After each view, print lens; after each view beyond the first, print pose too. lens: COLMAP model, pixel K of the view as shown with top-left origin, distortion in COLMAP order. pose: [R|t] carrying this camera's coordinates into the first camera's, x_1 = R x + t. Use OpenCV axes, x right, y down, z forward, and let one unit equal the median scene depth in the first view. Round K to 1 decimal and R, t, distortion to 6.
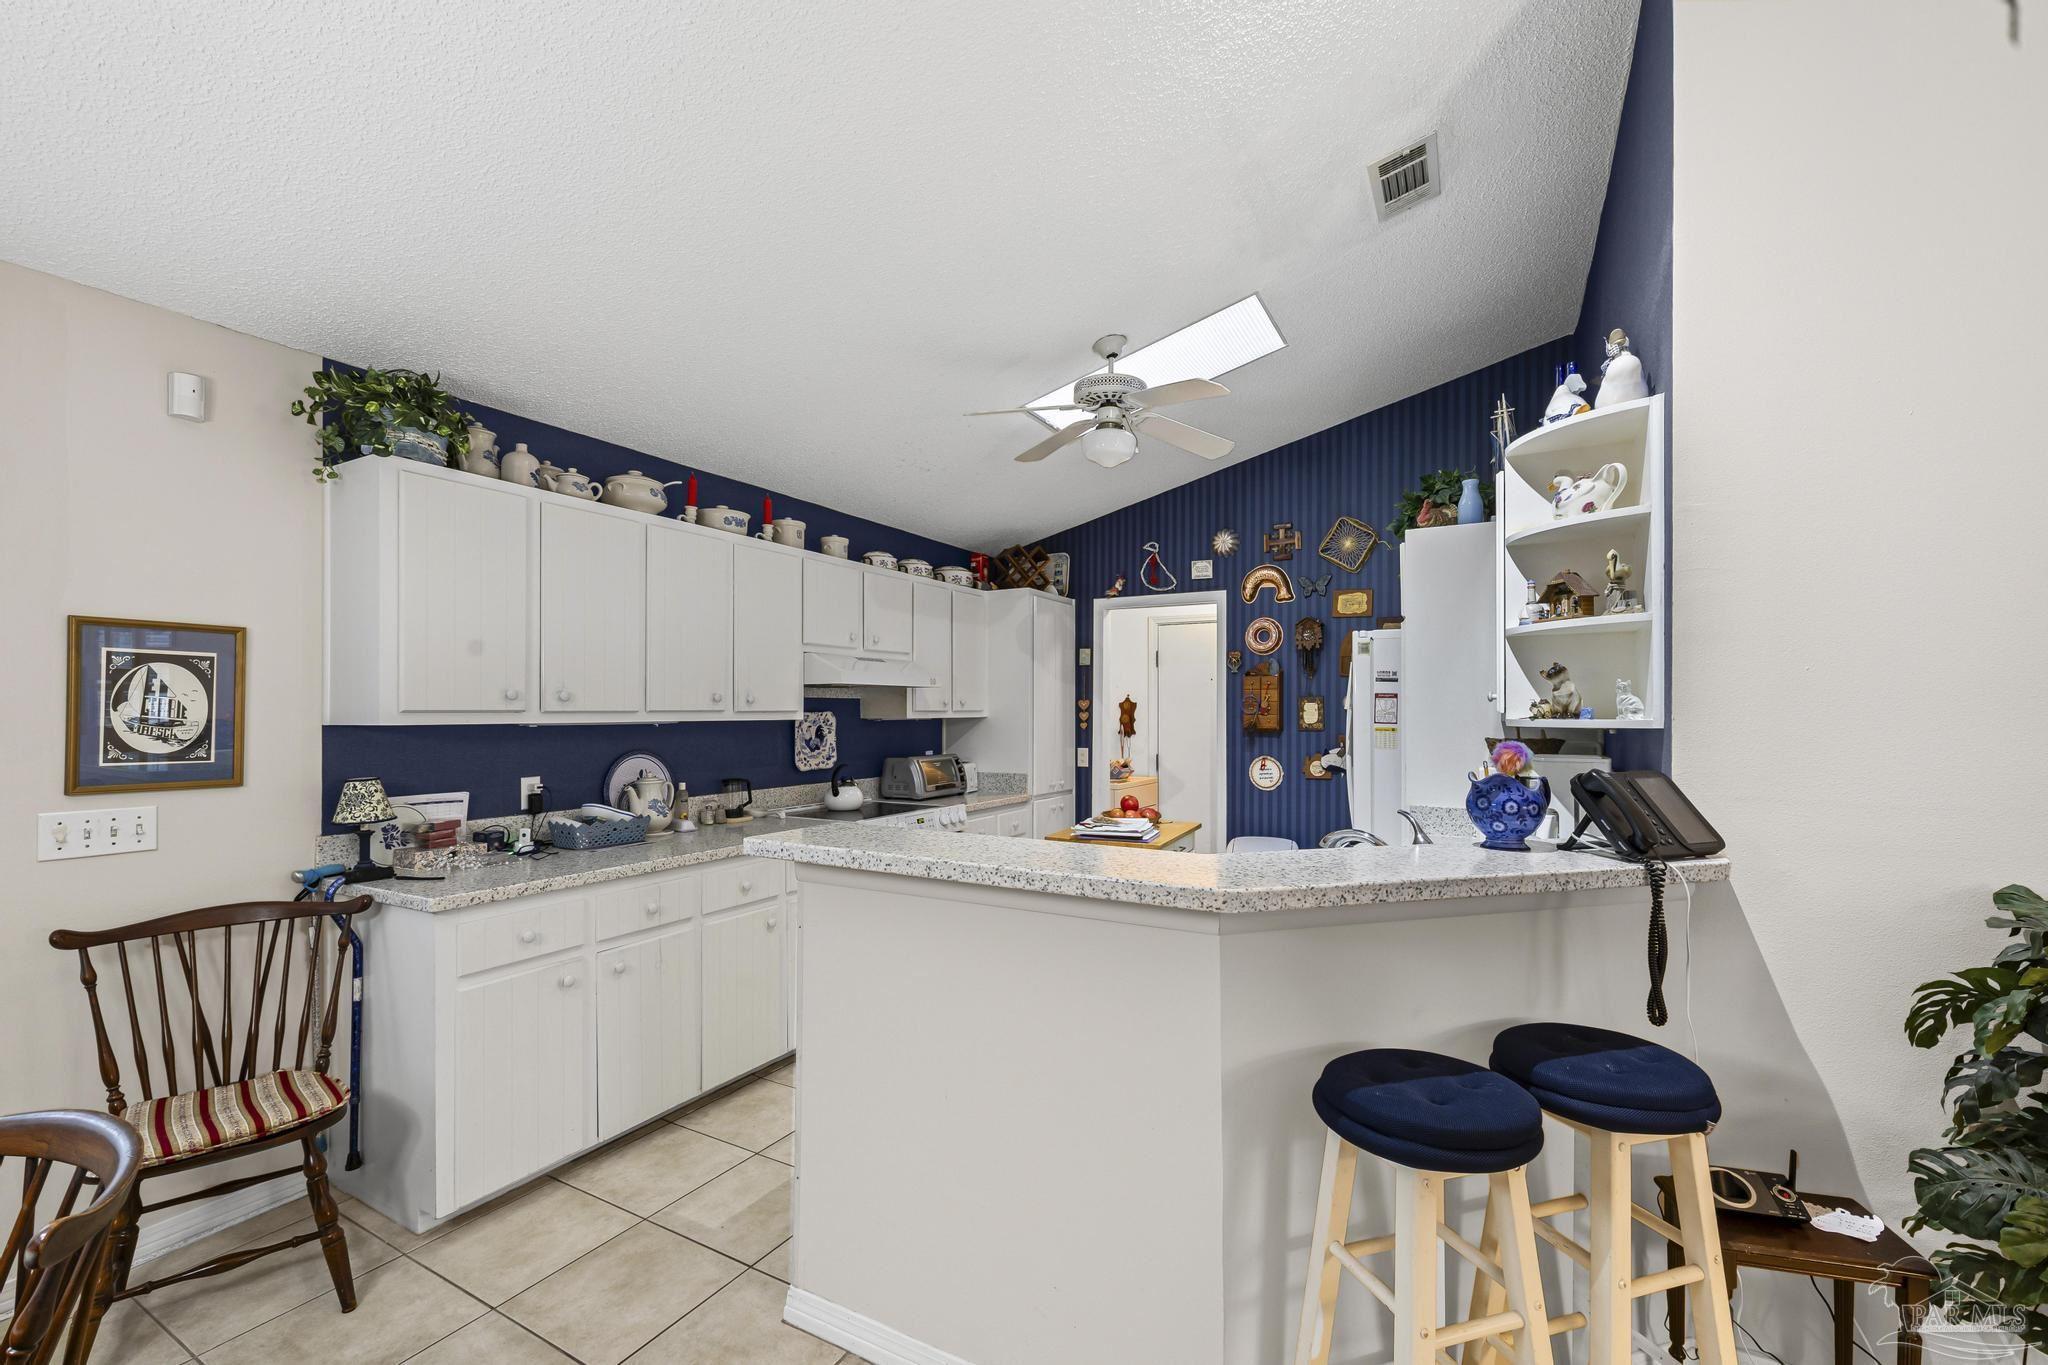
lens RADIAL K [[861.8, 0, 1016.3], [0, 861.8, 705.1], [0, 0, 1]] dist [0.002437, 0.000021]
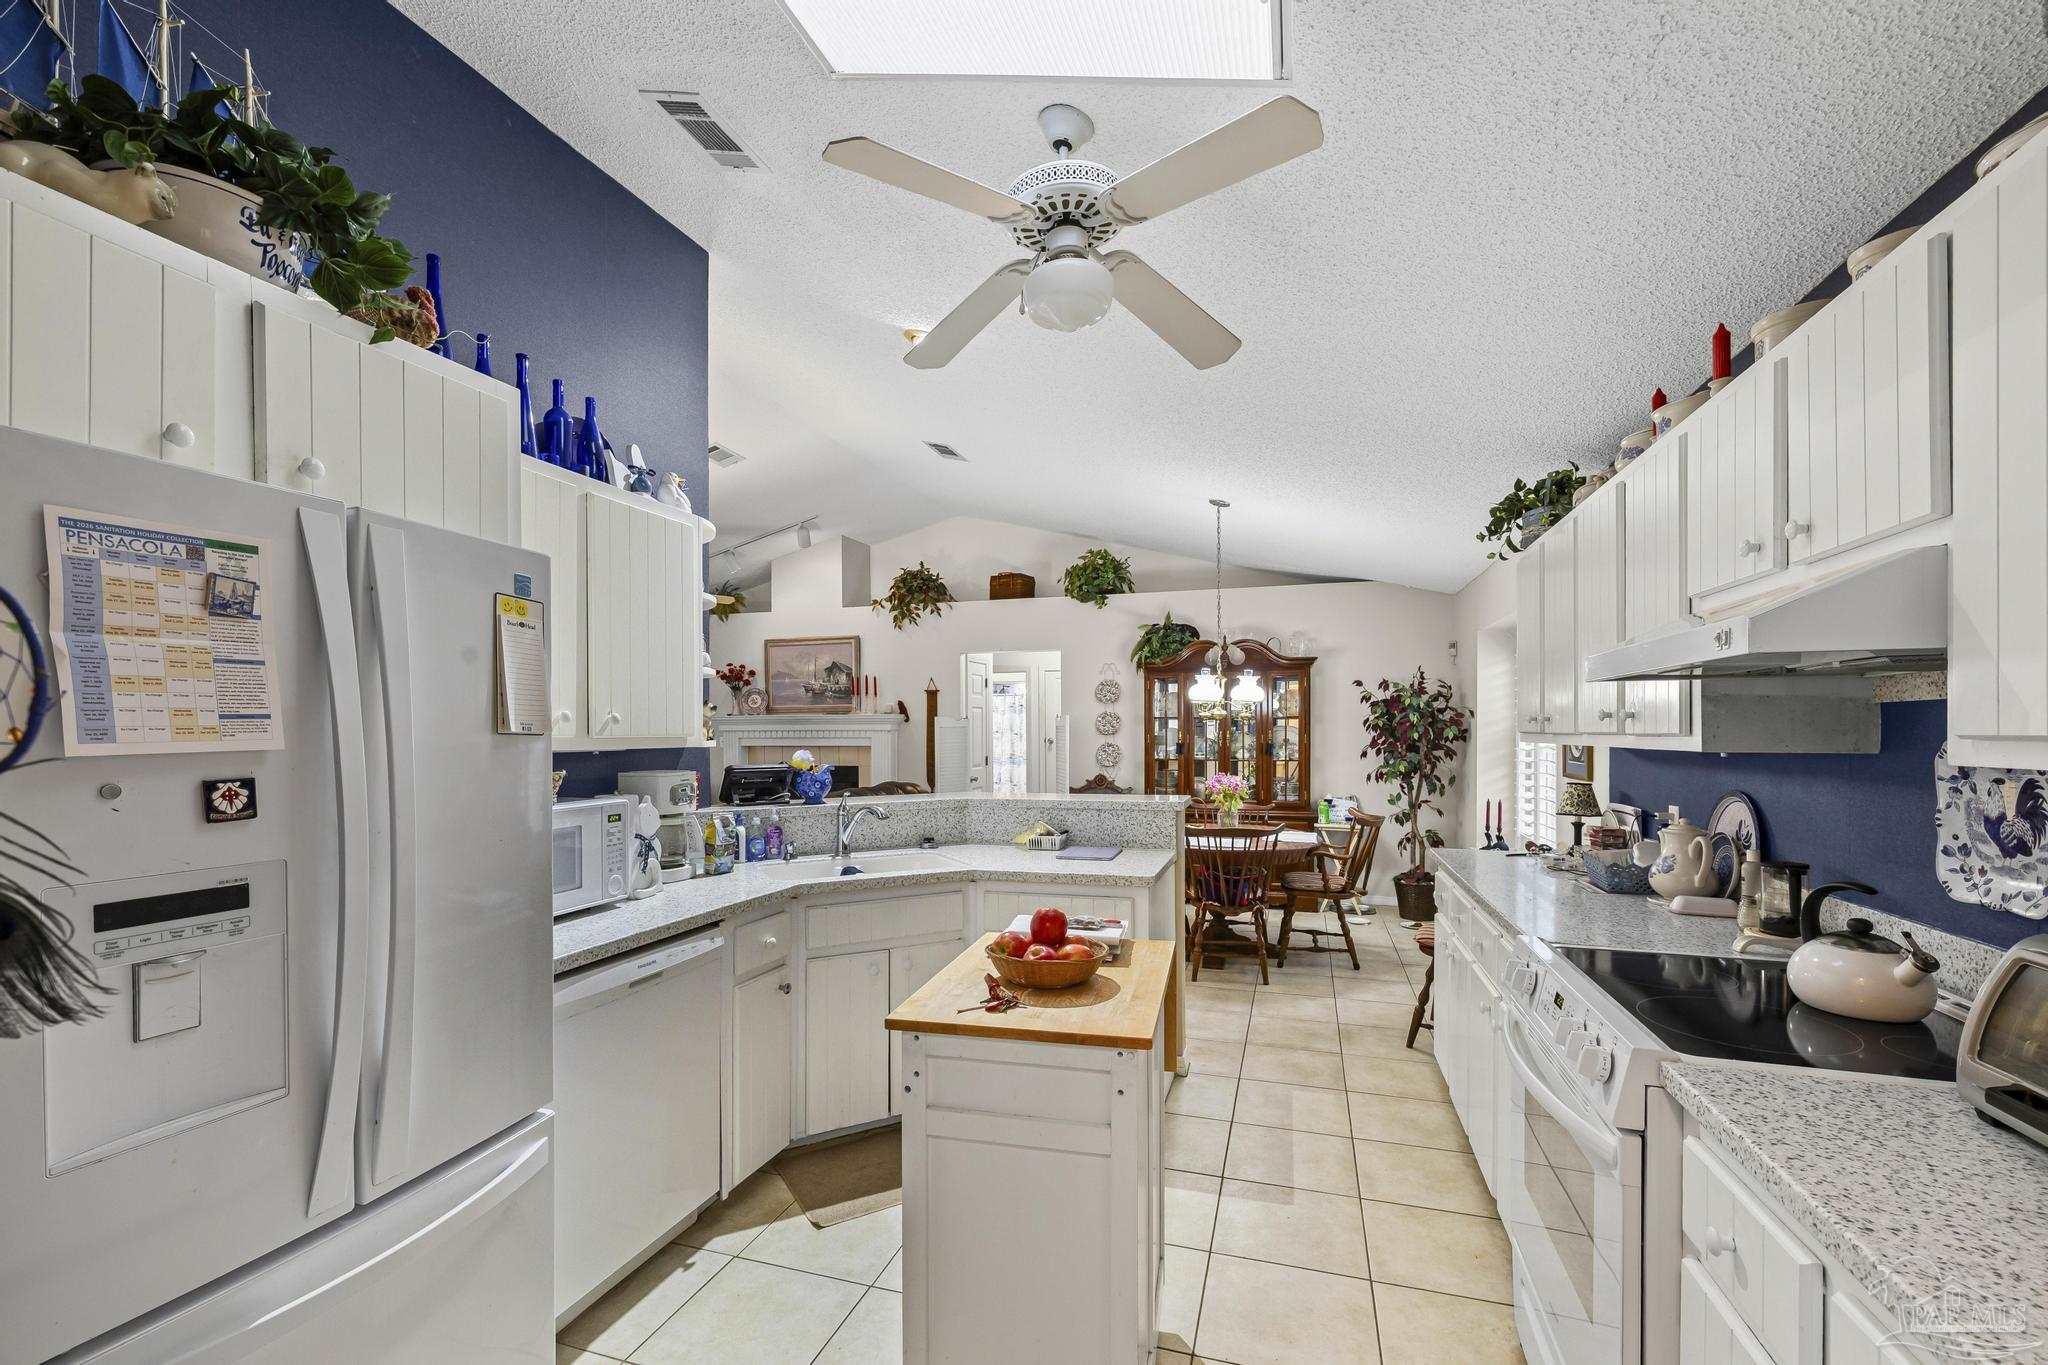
lens RADIAL K [[861.8, 0, 1013.5], [0, 861.8, 749.6], [0, 0, 1]] dist [0.002437, 0.000021]
pose [[-0.980889, 0.006522, -0.194460, 0.253644], [0.003274, 0.999850, 0.017022, 0.006331], [0.194542, 0.016060, -0.980763, 1.520707]]
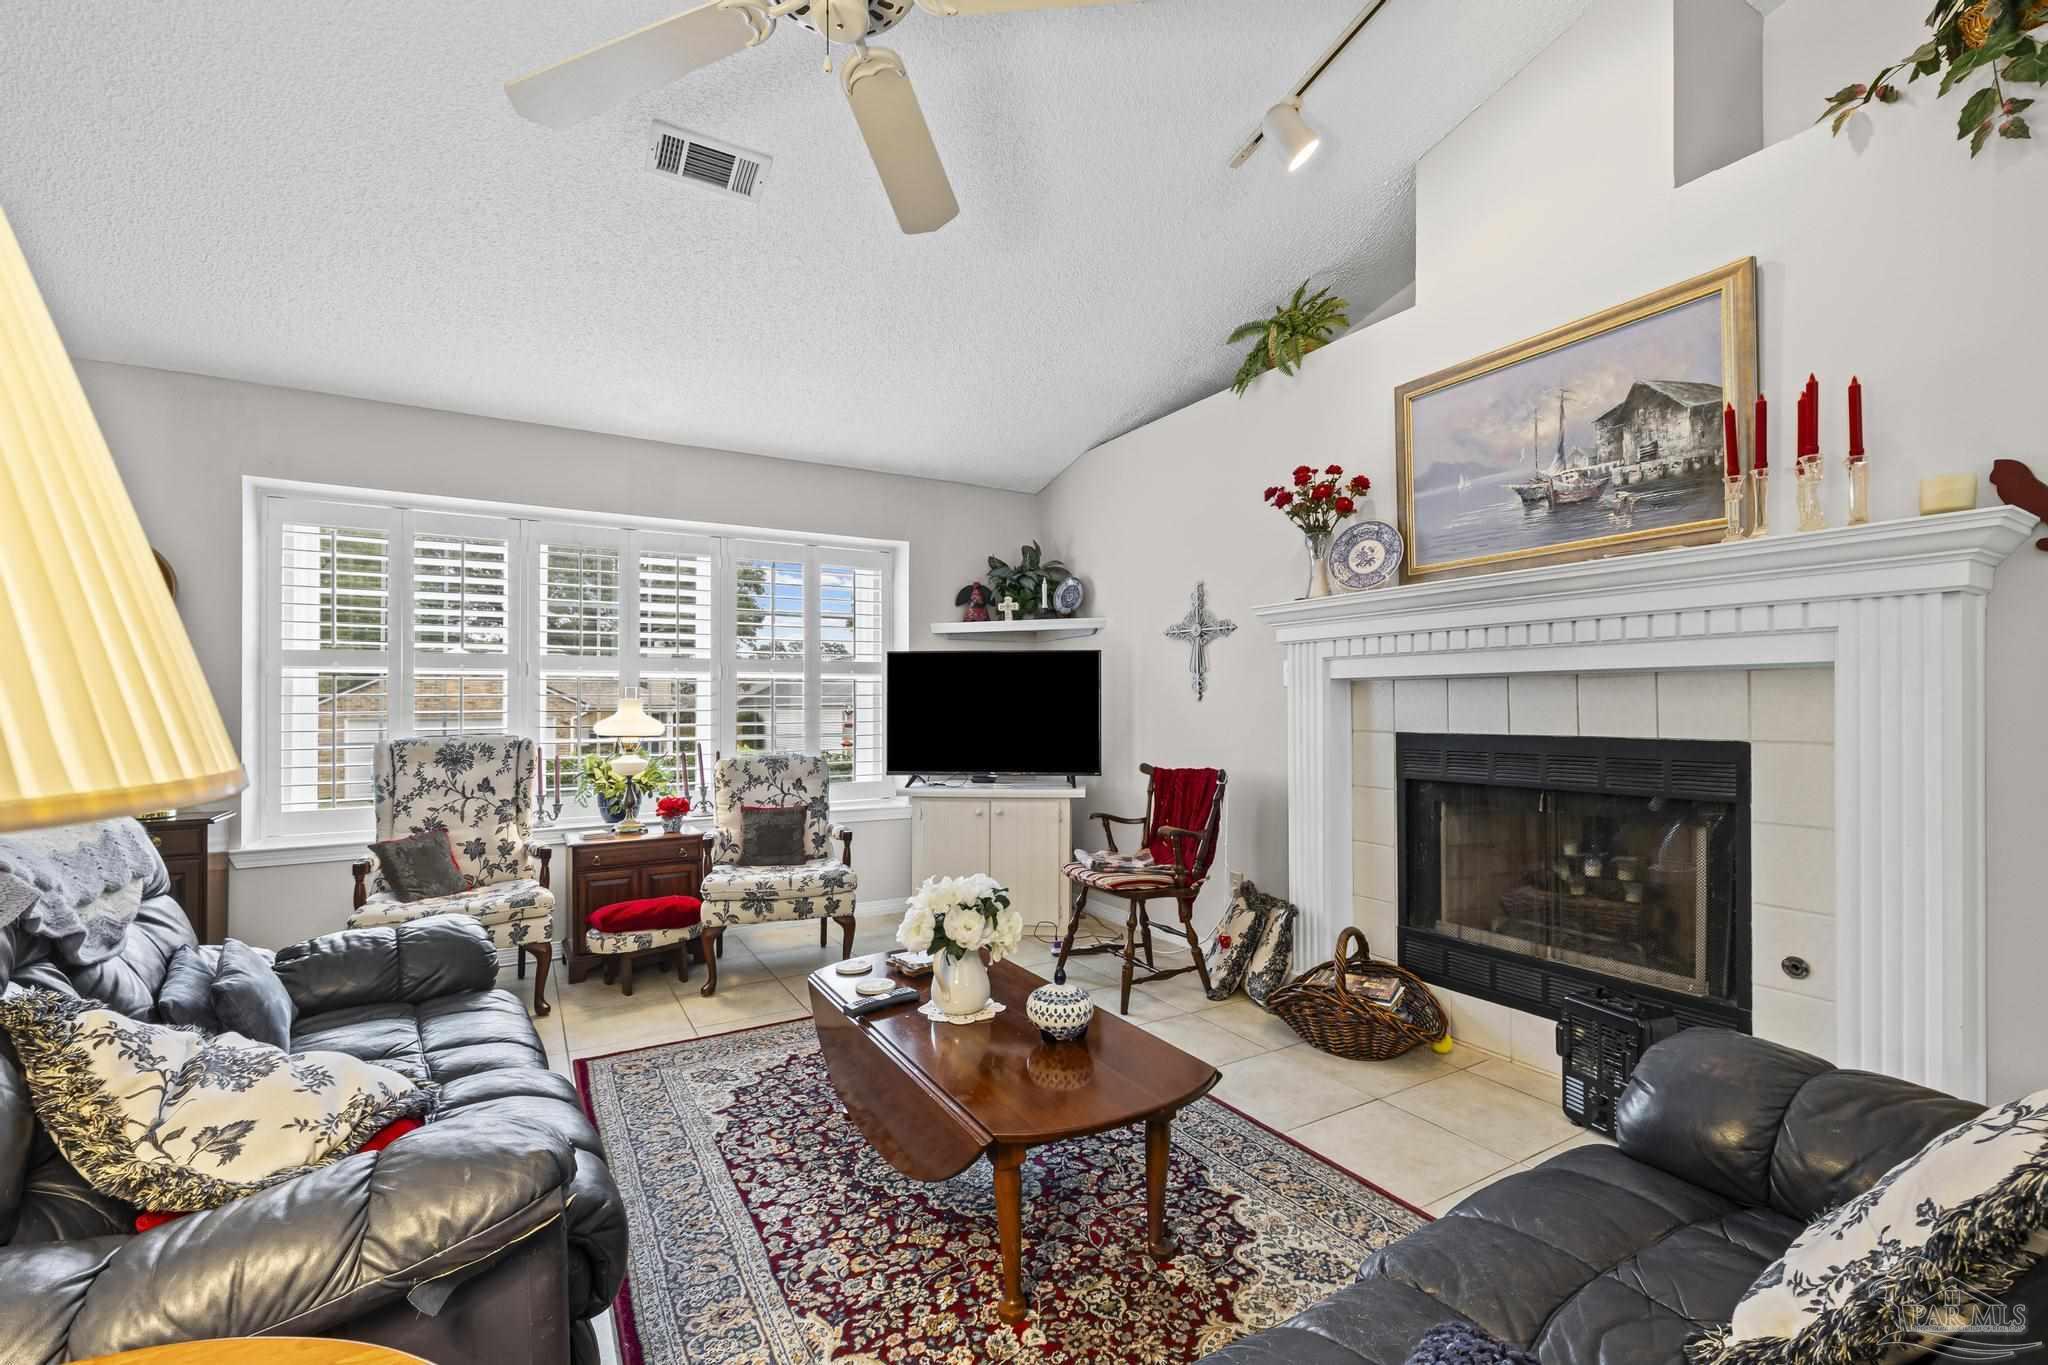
lens RADIAL K [[861.8, 0, 1018.6], [0, 861.8, 702.0], [0, 0, 1]] dist [0.002437, 0.000021]
pose [[-0.862886, 0.002102, 0.505393, 0.354343], [-0.002132, 0.999967, -0.007800, 0.066395], [-0.505393, -0.007808, -0.862854, -0.033929]]
